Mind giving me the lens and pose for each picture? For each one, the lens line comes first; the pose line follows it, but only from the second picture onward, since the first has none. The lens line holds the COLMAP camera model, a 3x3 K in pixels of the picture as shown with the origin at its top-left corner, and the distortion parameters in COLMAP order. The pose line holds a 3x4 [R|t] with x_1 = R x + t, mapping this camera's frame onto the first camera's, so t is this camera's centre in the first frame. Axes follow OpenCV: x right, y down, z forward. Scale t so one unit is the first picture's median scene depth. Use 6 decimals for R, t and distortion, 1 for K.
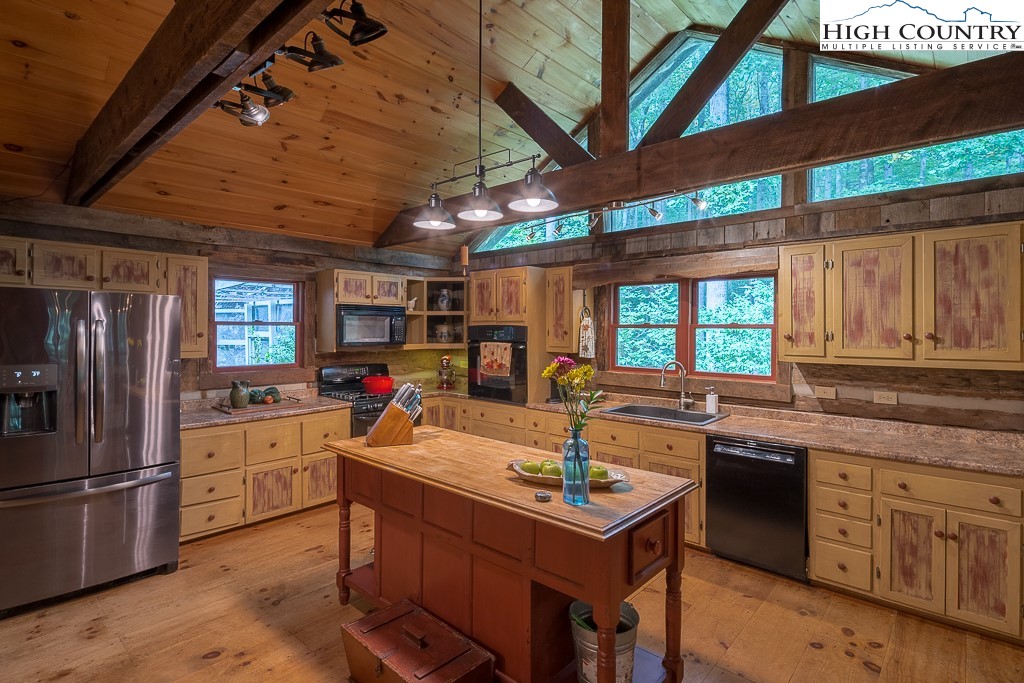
lens RADIAL K [[508.2, 0, 498.3], [0, 508.2, 331.6], [0, 0, 1]] dist [-0.000825, -0.000419]
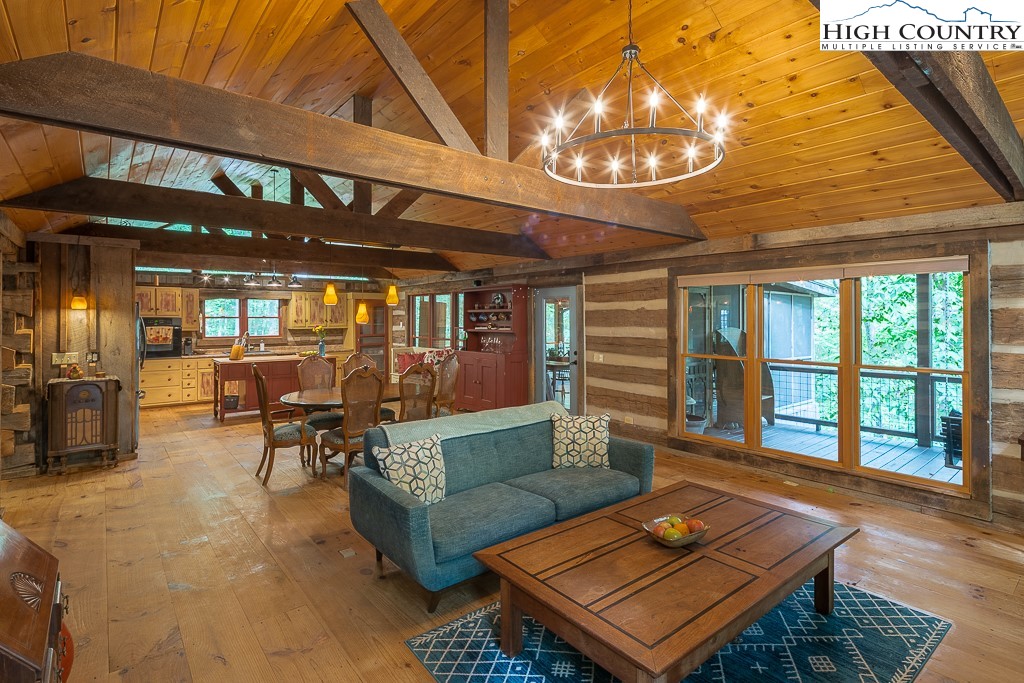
lens RADIAL K [[515.3, 0, 513.2], [0, 515.3, 313.1], [0, 0, 1]] dist [0.000563, -0.000731]
pose [[0.143824, 0.005898, 0.989586, -2.286009], [0.009411, 0.999929, -0.007327, -0.002597], [-0.989558, 0.010367, 0.143759, -0.756057]]
